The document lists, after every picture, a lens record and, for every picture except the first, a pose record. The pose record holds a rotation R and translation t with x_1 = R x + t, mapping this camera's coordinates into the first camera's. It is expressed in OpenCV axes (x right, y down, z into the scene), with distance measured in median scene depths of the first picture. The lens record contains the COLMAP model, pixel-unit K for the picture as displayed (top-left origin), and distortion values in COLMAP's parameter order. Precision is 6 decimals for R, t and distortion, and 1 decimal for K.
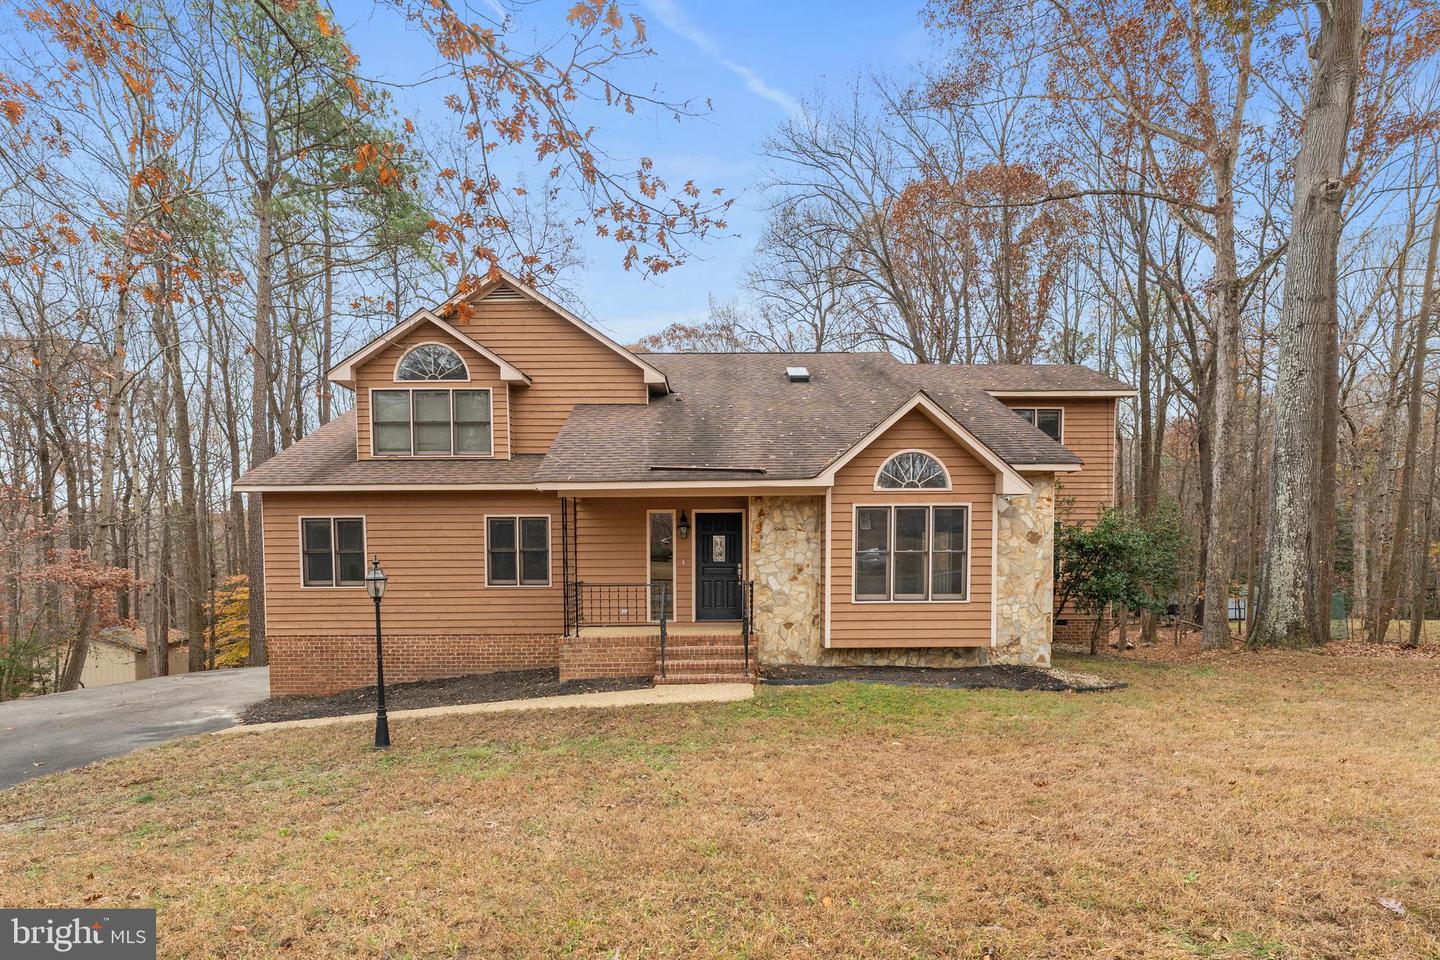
lens RADIAL K [[676.5, 0, 722.1], [0, 676.5, 590.2], [0, 0, 1]] dist [0.000722, -0.000056]
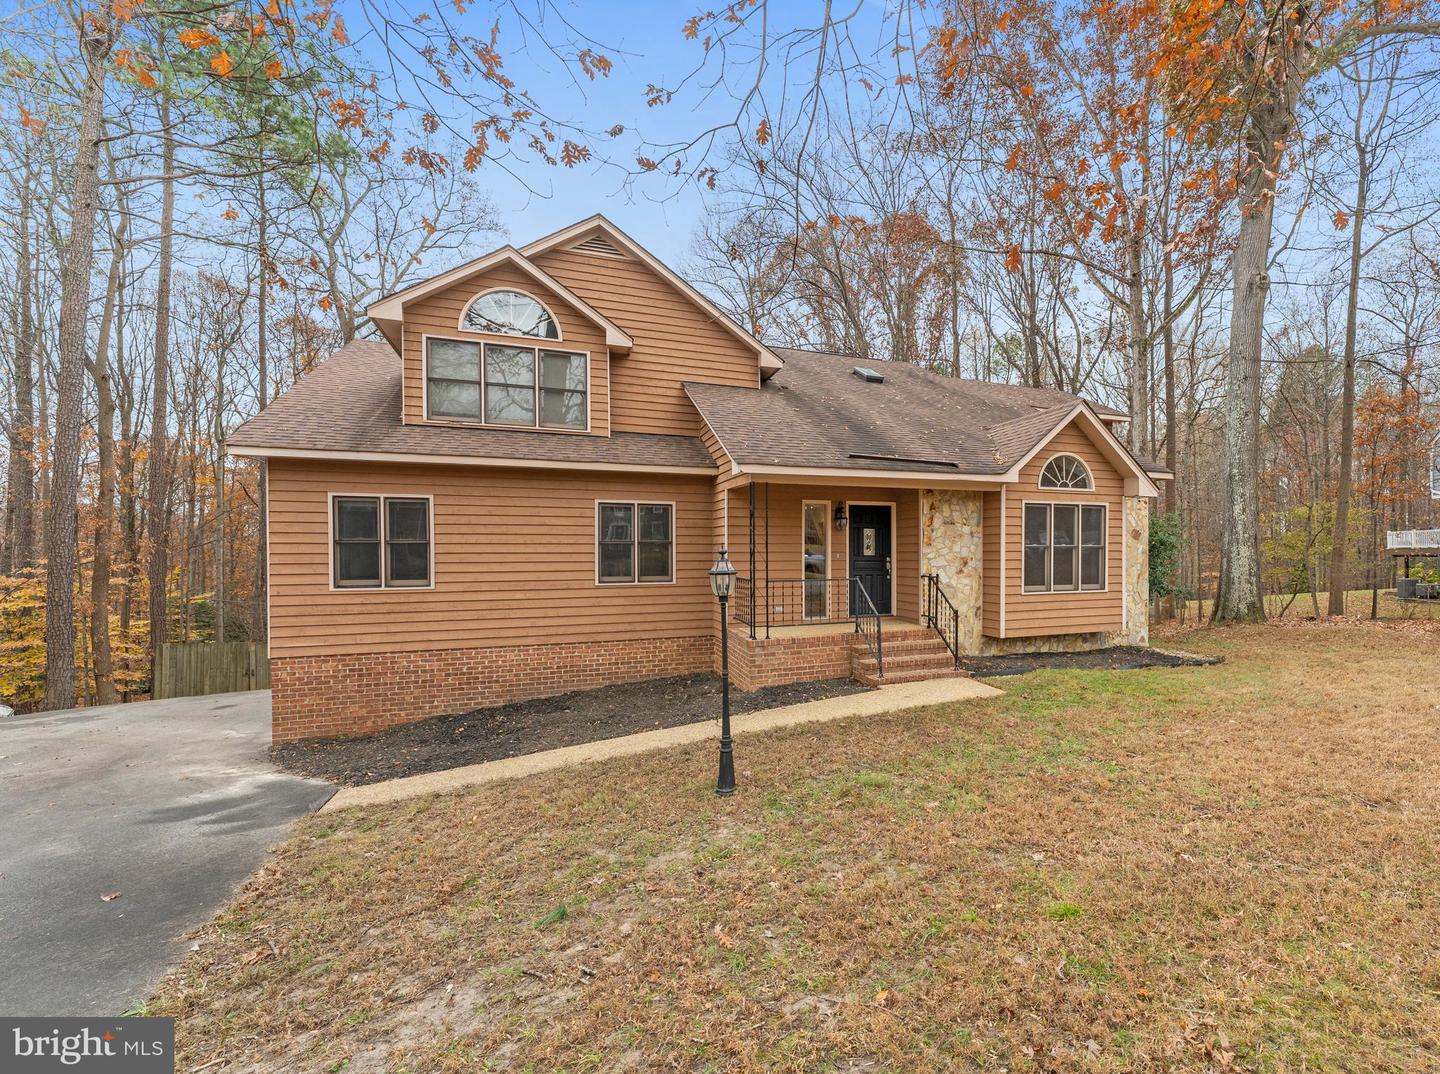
lens RADIAL K [[647.7, 0, 838.9], [0, 647.7, 564.3], [0, 0, 1]] dist [-0.000109, 0.000261]
pose [[0.928473, -0.003195, 0.371386, -0.393254], [0.016015, 0.999377, -0.031440, -0.000526], [-0.371054, 0.035139, 0.927946, 0.148492]]
